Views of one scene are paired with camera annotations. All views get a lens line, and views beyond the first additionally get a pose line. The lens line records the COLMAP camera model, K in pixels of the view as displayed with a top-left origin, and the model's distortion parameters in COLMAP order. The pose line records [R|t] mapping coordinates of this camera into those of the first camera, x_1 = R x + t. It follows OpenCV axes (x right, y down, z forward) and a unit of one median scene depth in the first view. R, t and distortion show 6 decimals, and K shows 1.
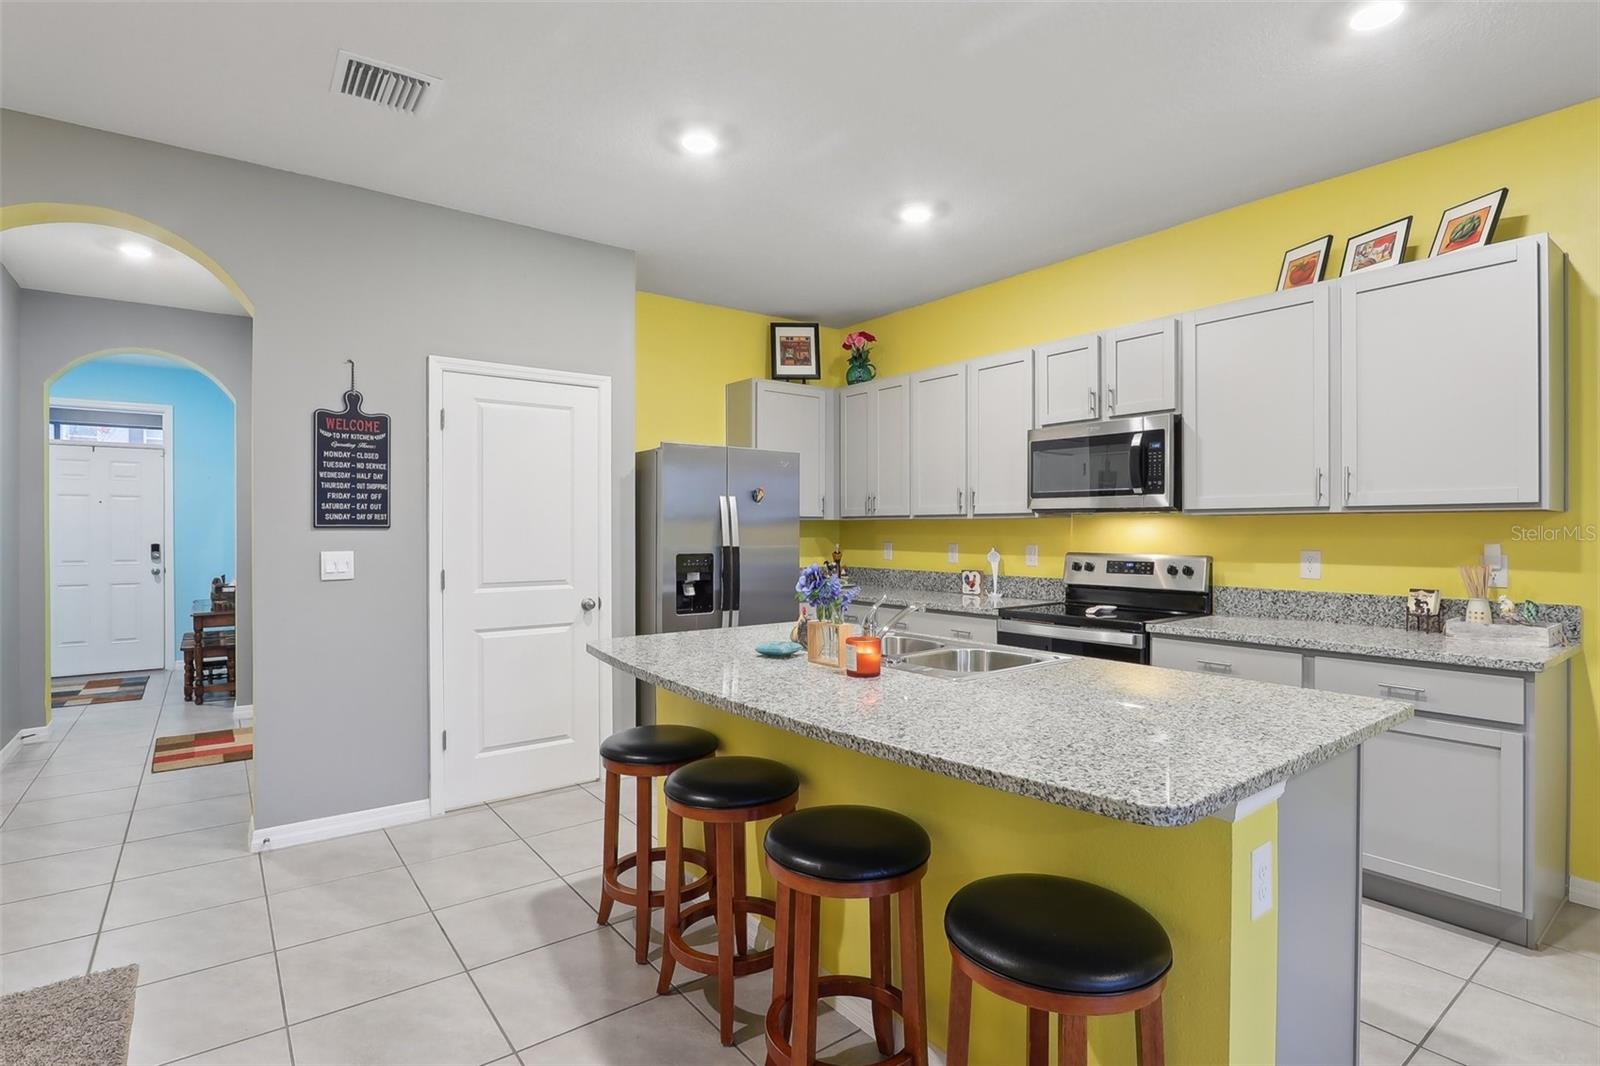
lens RADIAL K [[782.4, 0, 793.7], [0, 782.4, 529.9], [0, 0, 1]] dist [-0.016896, 0.001073]
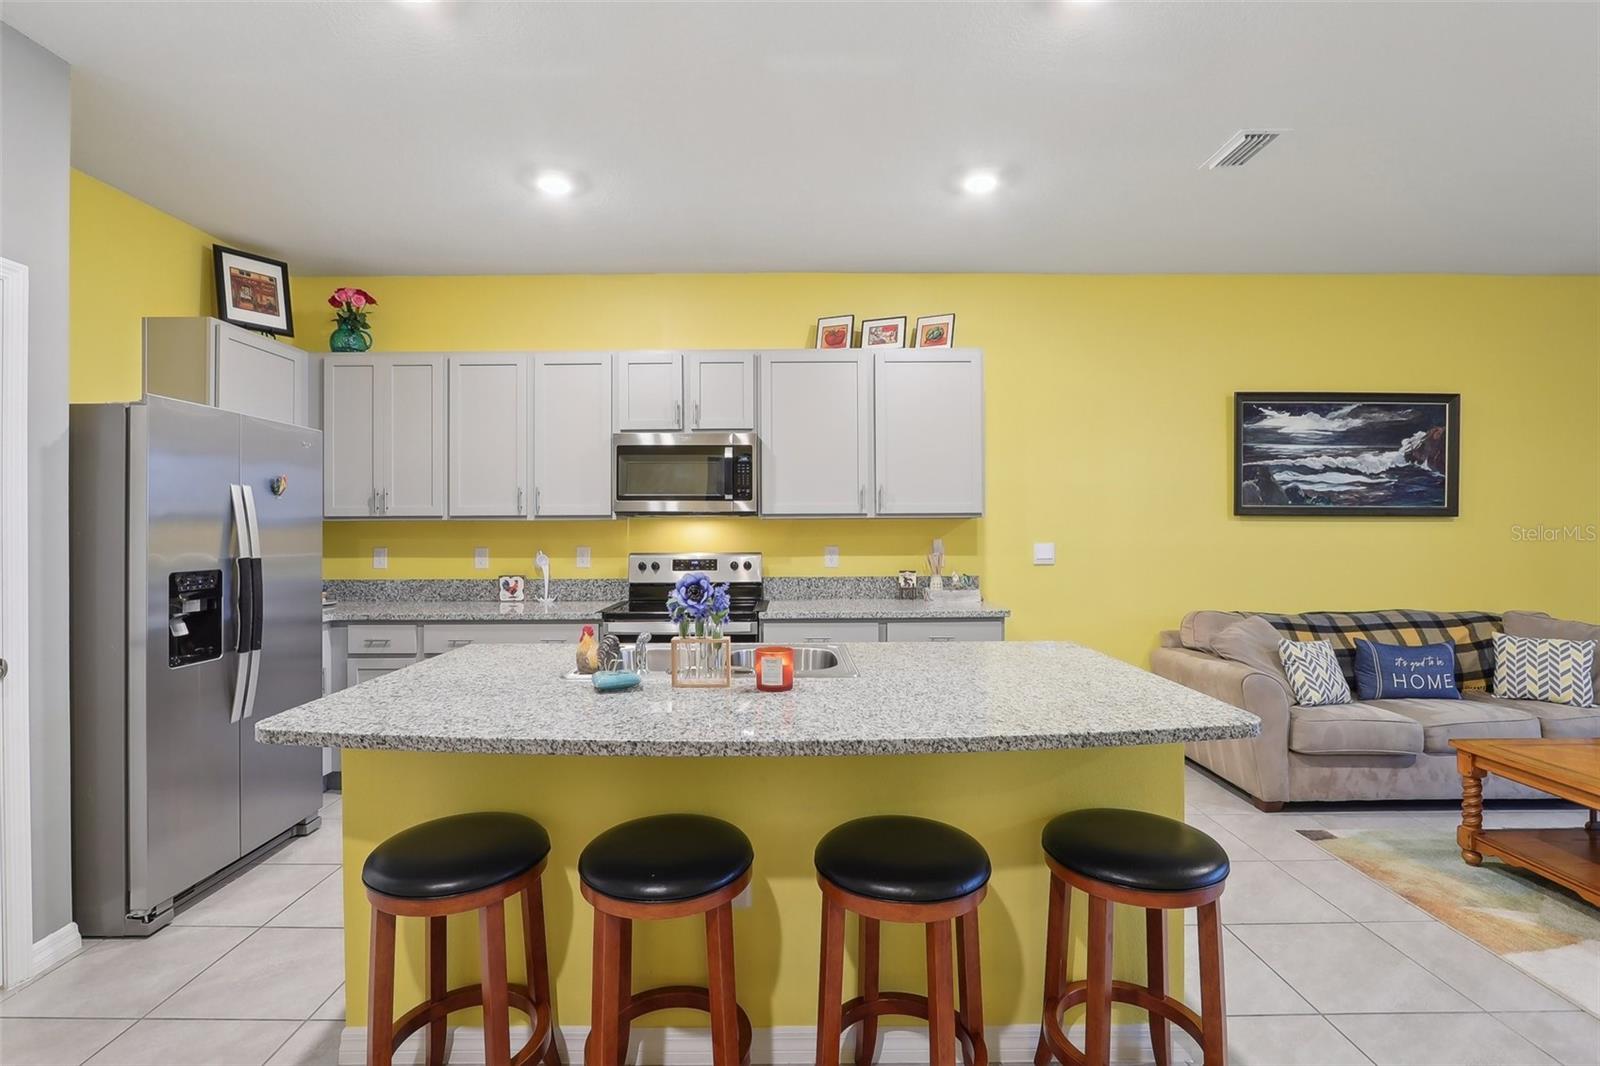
lens RADIAL K [[731.9, 0, 789.7], [0, 731.9, 526.8], [0, 0, 1]] dist [-0.017558, 0.001848]
pose [[0.604135, 0.000147, 0.796882, -0.360097], [0.005272, 0.999977, -0.004181, -0.001772], [-0.796865, 0.006727, 0.604120, 0.278485]]
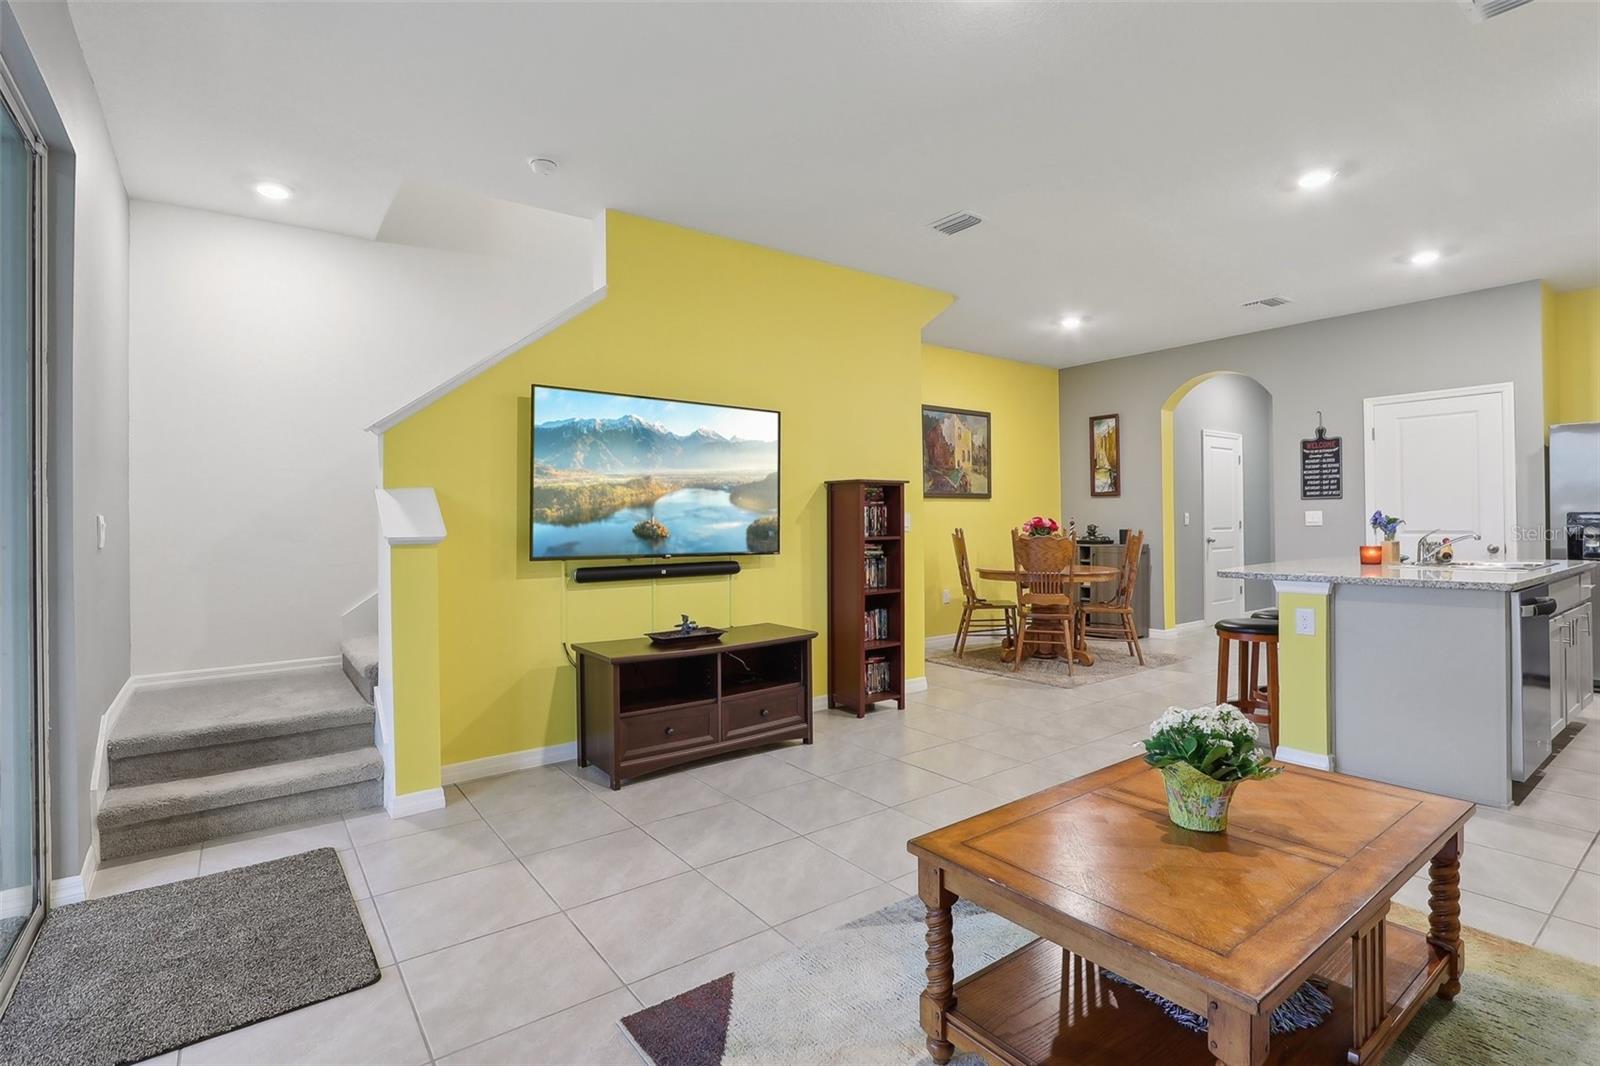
lens RADIAL K [[758.1, 0, 796.6], [0, 758.1, 519.0], [0, 0, 1]] dist [-0.009832, 0.000005]
pose [[-0.001279, -0.003054, -0.999995, 1.216554], [0.010400, 0.999941, -0.003067, 0.037044], [0.999945, -0.010404, -0.001247, -0.272706]]
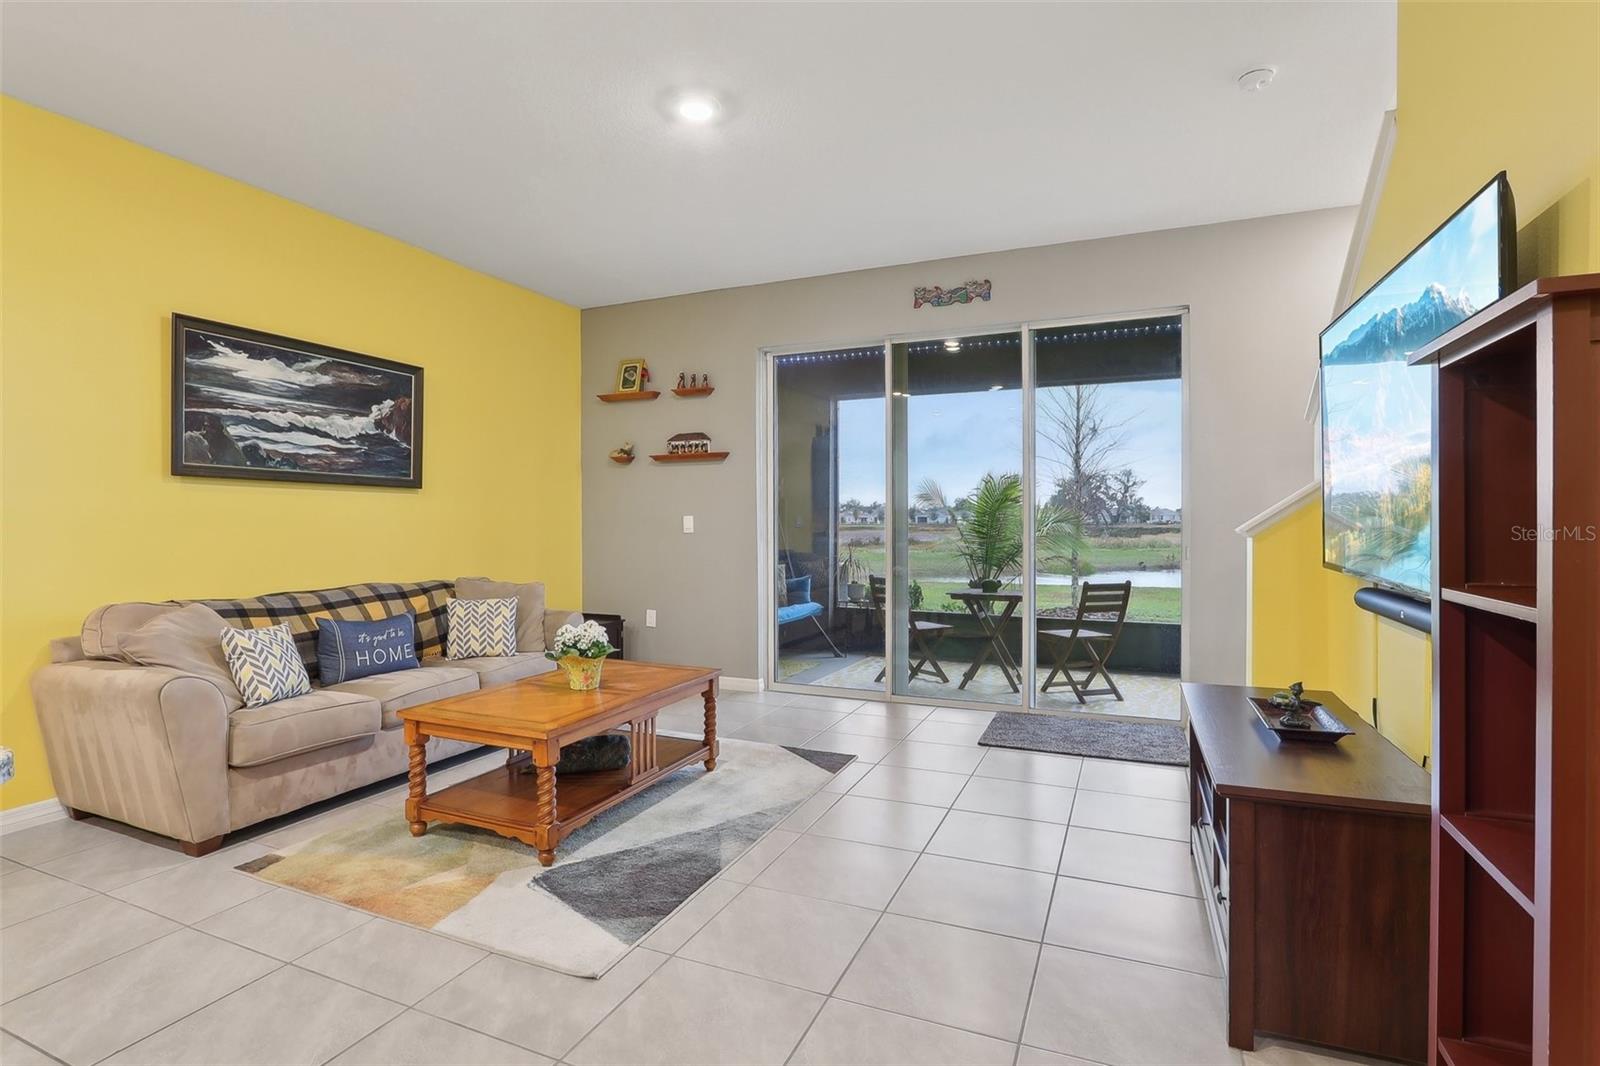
lens RADIAL K [[782.4, 0, 793.7], [0, 782.4, 529.9], [0, 0, 1]] dist [-0.016896, 0.001073]
pose [[-0.487990, -0.008678, 0.872806, -0.190556], [0.003269, 0.999925, 0.011769, 0.037360], [-0.872843, 0.008596, -0.487925, 0.213458]]
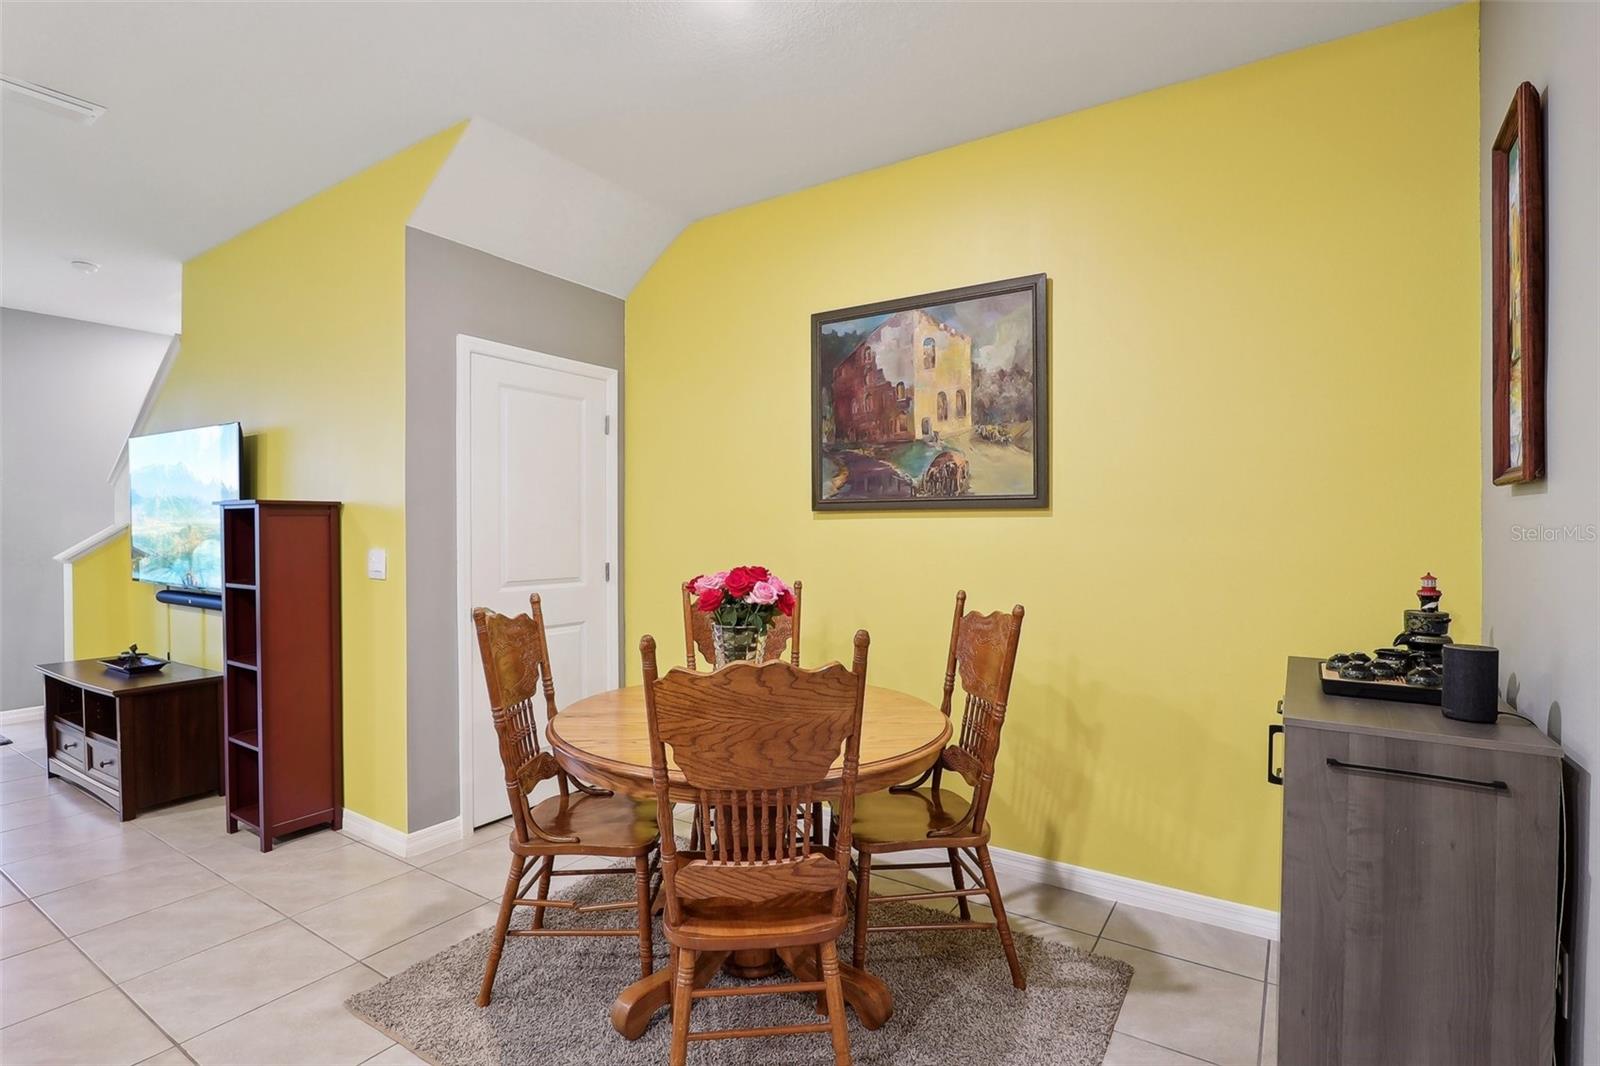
lens RADIAL K [[765.6, 0, 802.9], [0, 765.6, 537.9], [0, 0, 1]] dist [-0.018999, 0.000131]
pose [[-0.940057, 0.004981, -0.340980, -0.383739], [0.000452, 0.999911, 0.013359, -0.000135], [0.341016, 0.012404, -0.939976, 0.910344]]
